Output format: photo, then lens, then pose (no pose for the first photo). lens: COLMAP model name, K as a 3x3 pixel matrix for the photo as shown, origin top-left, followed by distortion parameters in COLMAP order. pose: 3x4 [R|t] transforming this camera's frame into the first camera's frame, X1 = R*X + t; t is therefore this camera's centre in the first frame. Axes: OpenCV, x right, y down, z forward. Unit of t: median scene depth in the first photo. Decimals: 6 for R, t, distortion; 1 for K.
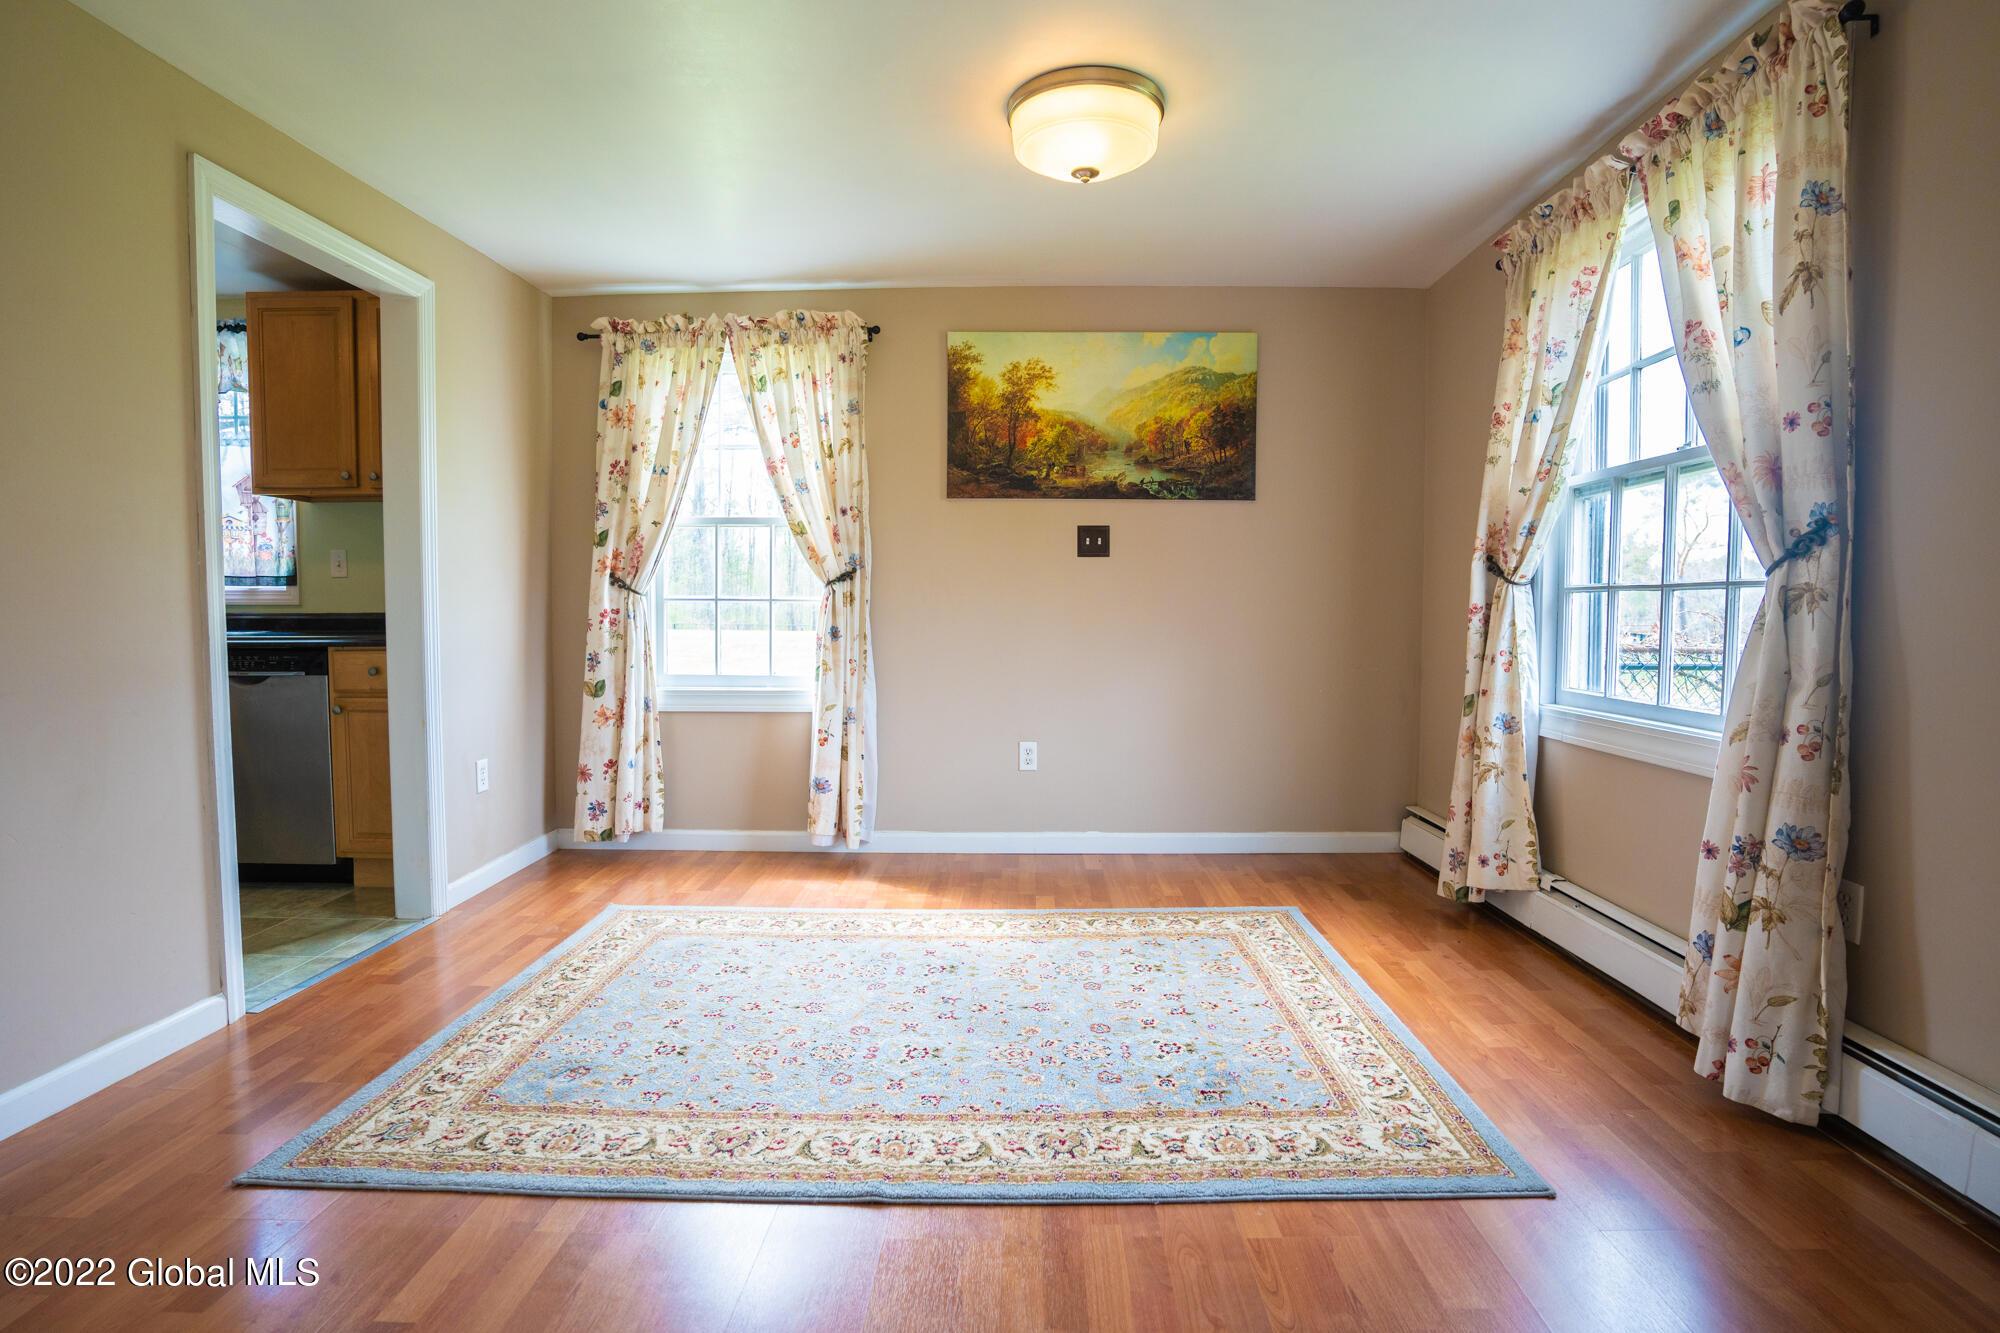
lens RADIAL K [[965.9, 0, 1000.0], [0, 965.9, 666.5], [0, 0, 1]] dist [-0.083203, 0.042051]
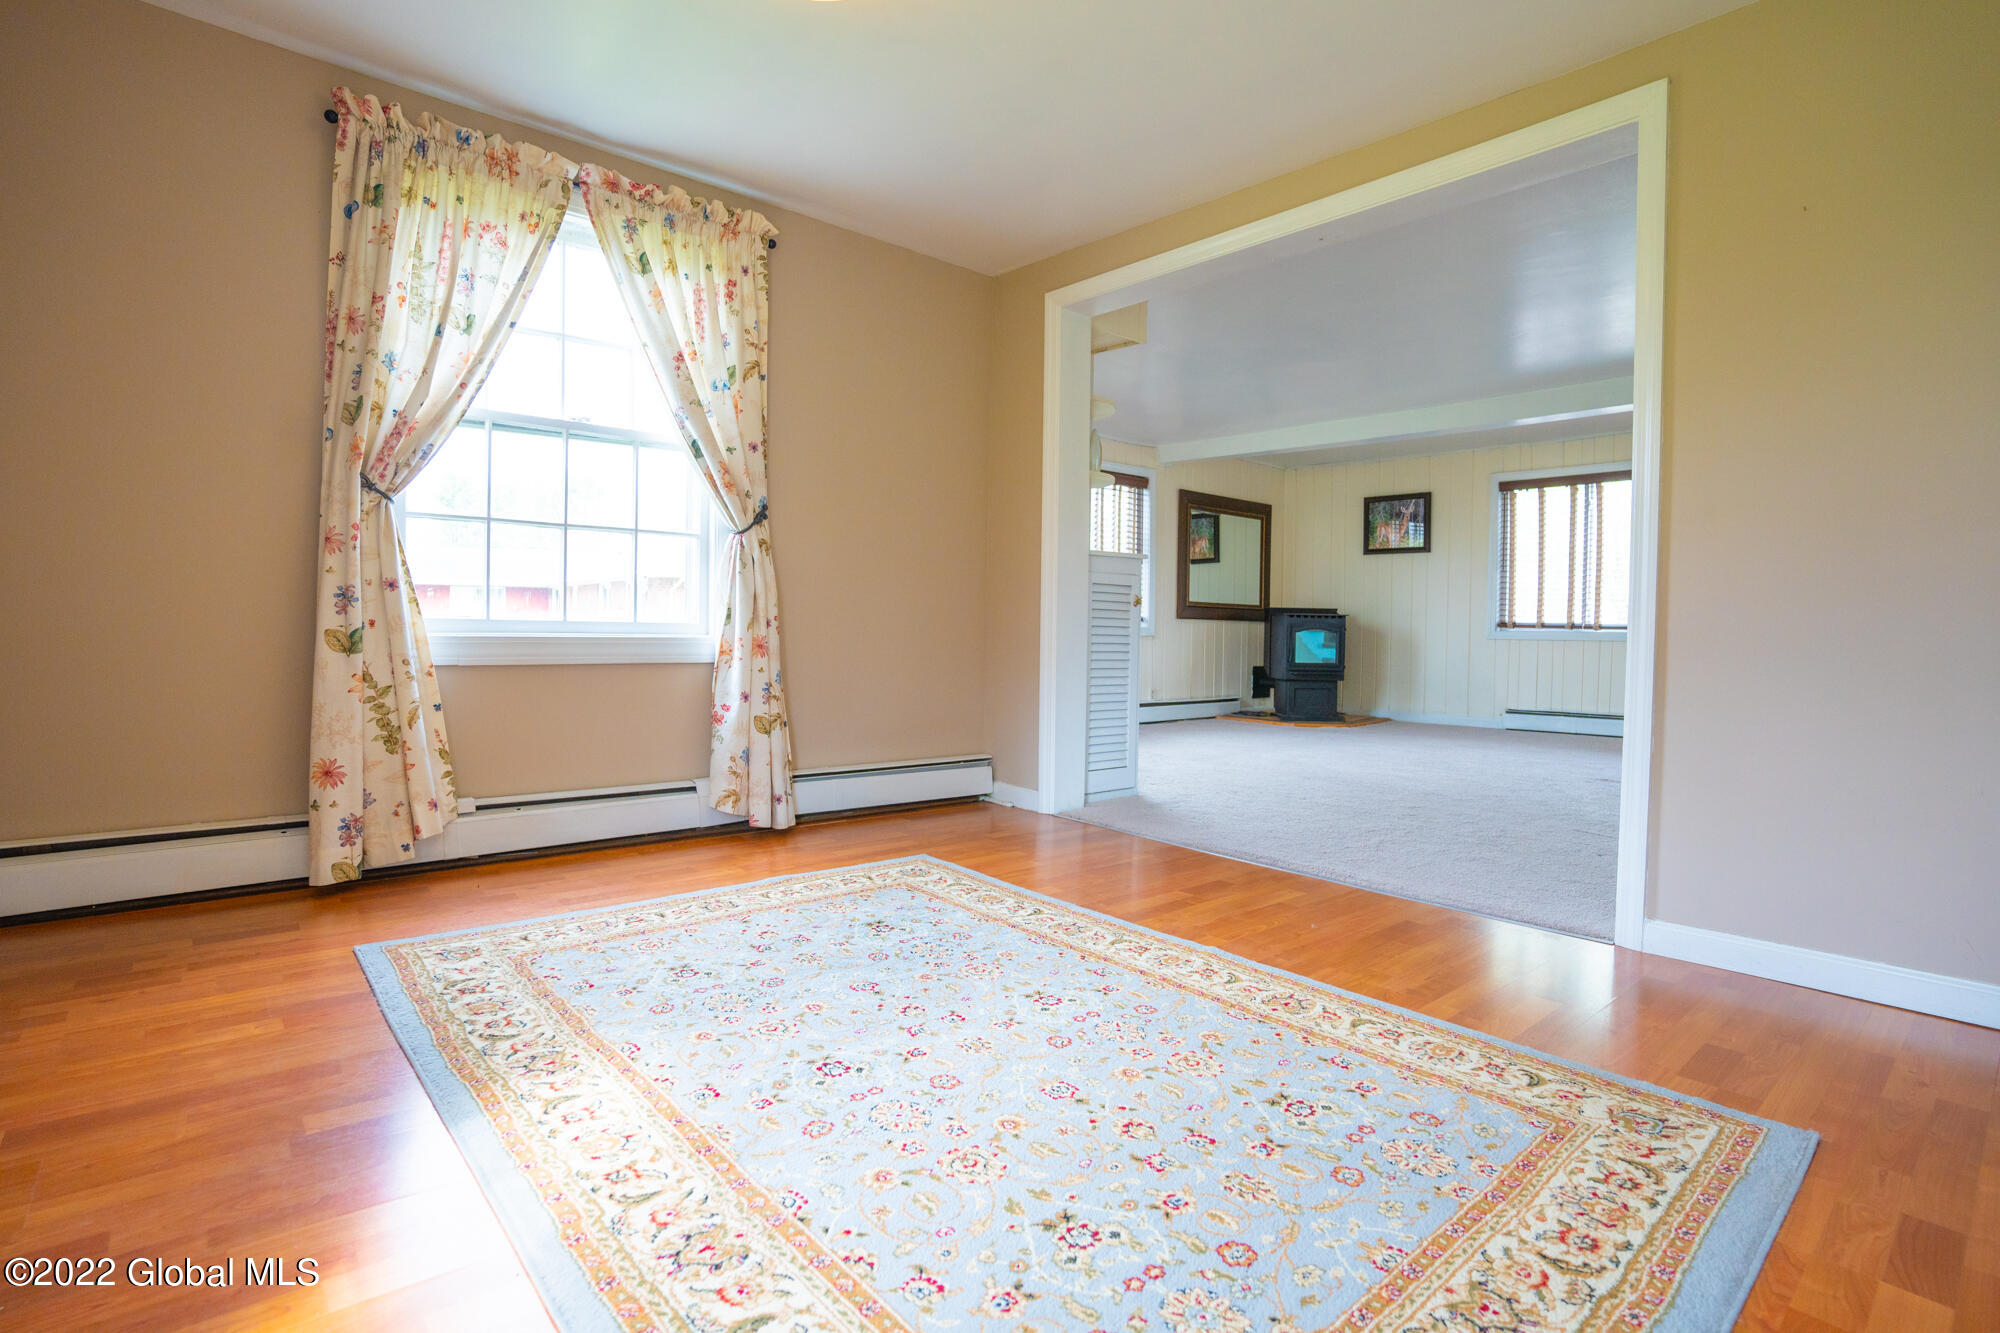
lens RADIAL K [[965.9, 0, 1000.0], [0, 965.9, 666.5], [0, 0, 1]] dist [-0.083203, 0.042051]
pose [[-0.673634, -0.041491, 0.737900, -0.790480], [0.023412, 0.996724, 0.077418, 0.022064], [-0.738694, 0.069427, -0.670455, 1.803474]]
